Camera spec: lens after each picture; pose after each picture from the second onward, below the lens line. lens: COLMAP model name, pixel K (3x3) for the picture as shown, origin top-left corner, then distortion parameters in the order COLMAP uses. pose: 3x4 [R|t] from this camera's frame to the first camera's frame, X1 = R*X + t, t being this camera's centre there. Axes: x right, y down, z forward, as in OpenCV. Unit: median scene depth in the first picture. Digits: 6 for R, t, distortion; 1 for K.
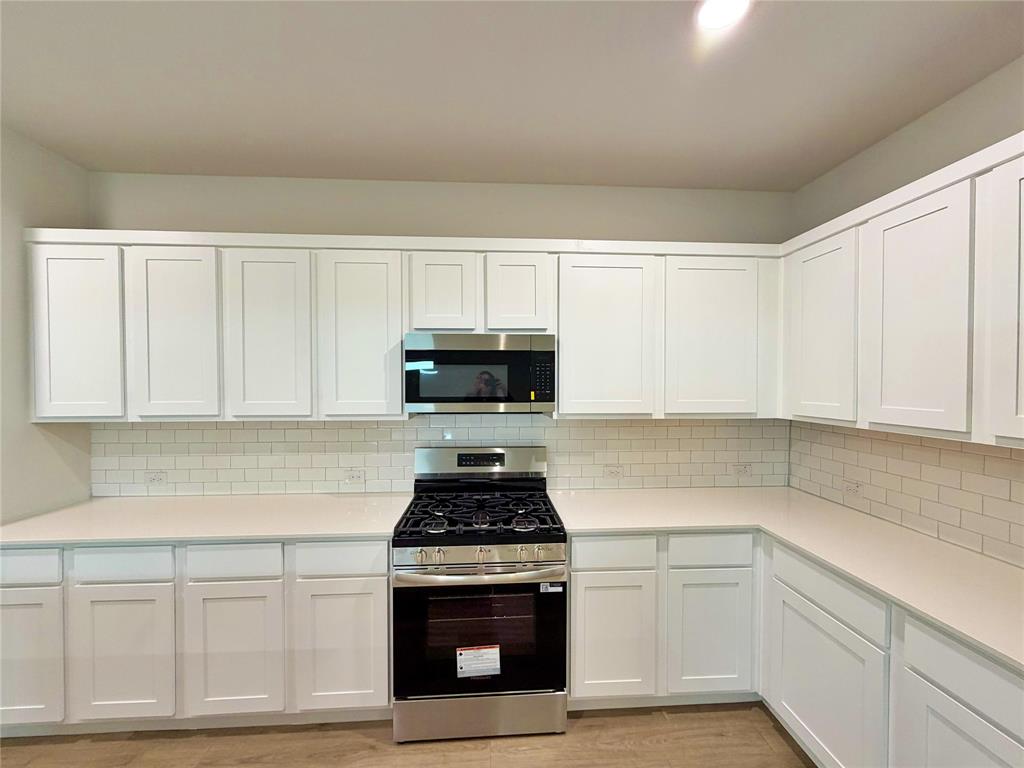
lens RADIAL K [[407.8, 0, 515.3], [0, 407.8, 384.8], [0, 0, 1]] dist [-0.000251, -0.000204]
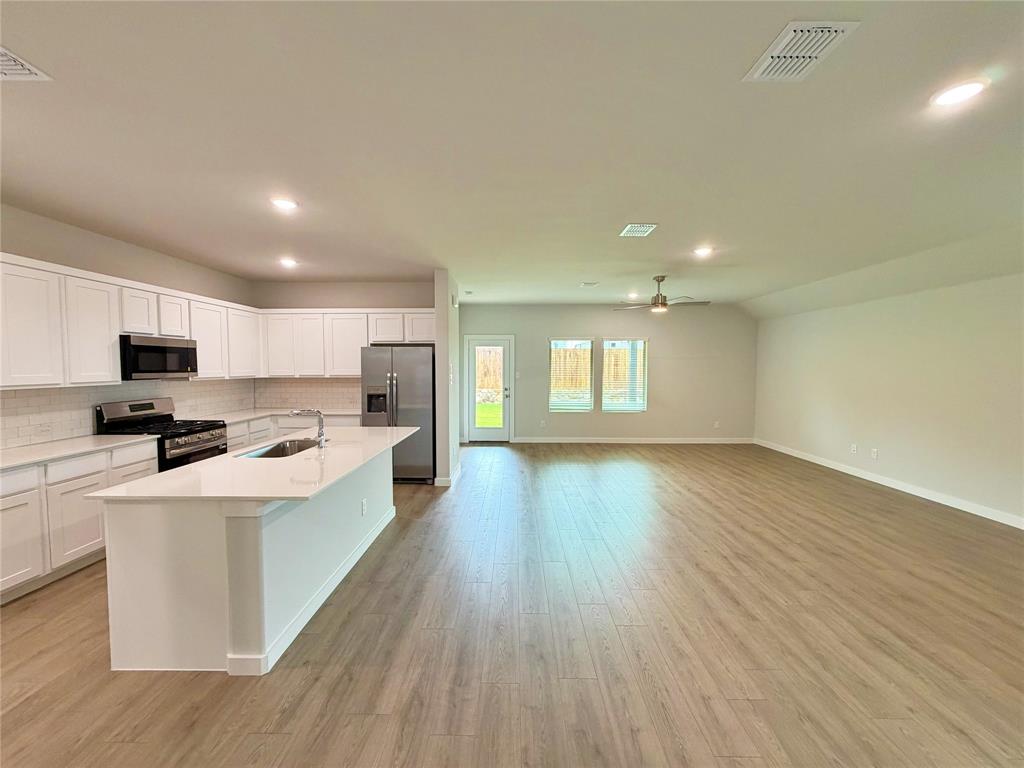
lens RADIAL K [[407.8, 0, 508.8], [0, 407.8, 383.5], [0, 0, 1]] dist [-0.000251, -0.000204]
pose [[0.074974, -0.044570, 0.996189, -1.892301], [0.010775, 0.998979, 0.043884, 0.025578], [-0.997127, 0.007444, 0.075378, -0.777113]]
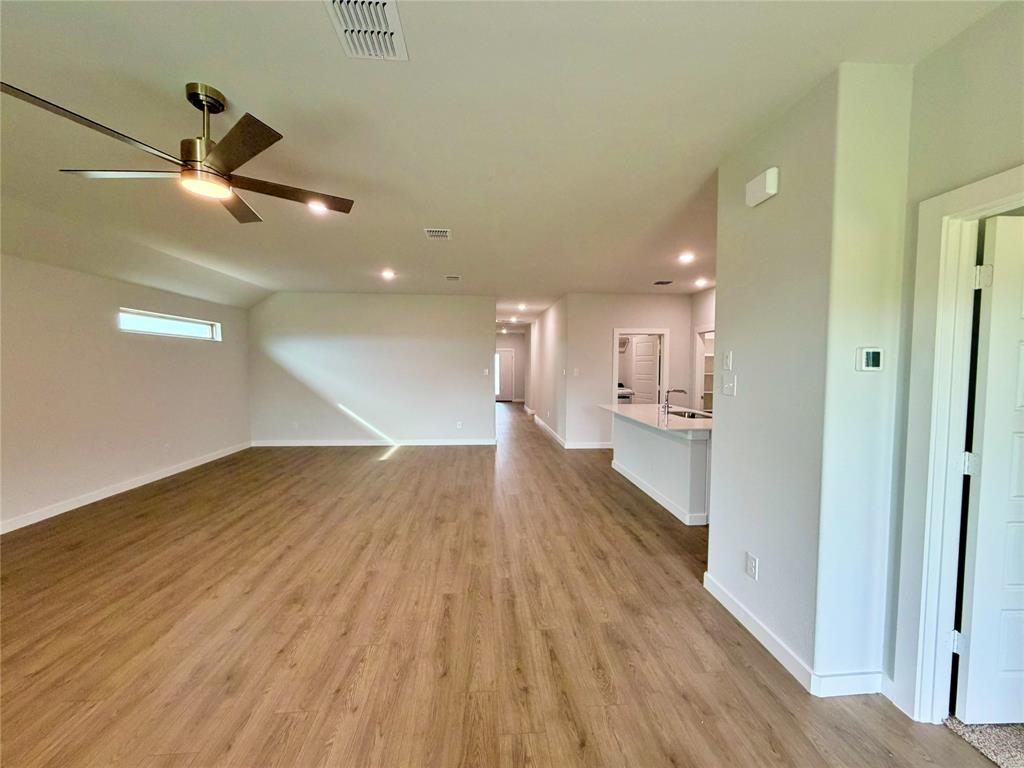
lens RADIAL K [[407.8, 0, 510.8], [0, 407.8, 384.7], [0, 0, 1]] dist [-0.000251, -0.000204]
pose [[0.008151, 0.046387, -0.998890, 1.814638], [-0.018015, 0.998768, 0.046234, 0.061969], [0.999804, 0.017618, 0.008977, -0.871202]]
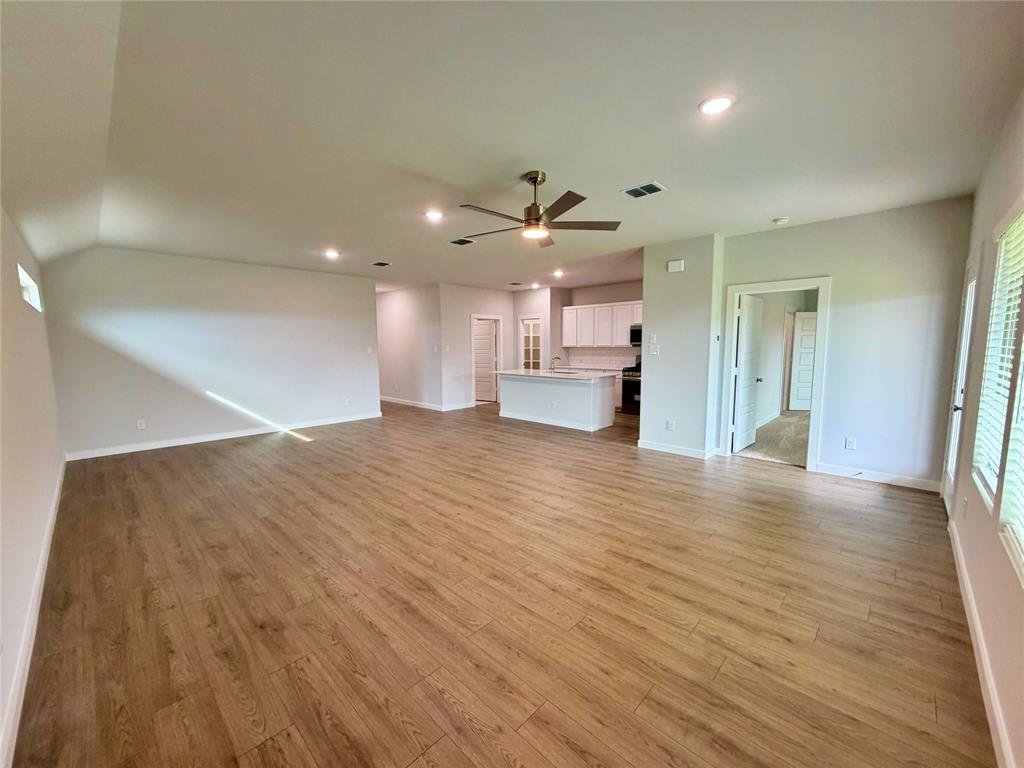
lens RADIAL K [[407.8, 0, 508.7], [0, 407.8, 383.0], [0, 0, 1]] dist [-0.000251, -0.000204]
pose [[0.672988, 0.066082, -0.736696, 1.949977], [-0.001628, 0.996131, 0.087866, 0.089133], [0.739652, -0.057934, 0.670491, -2.682082]]
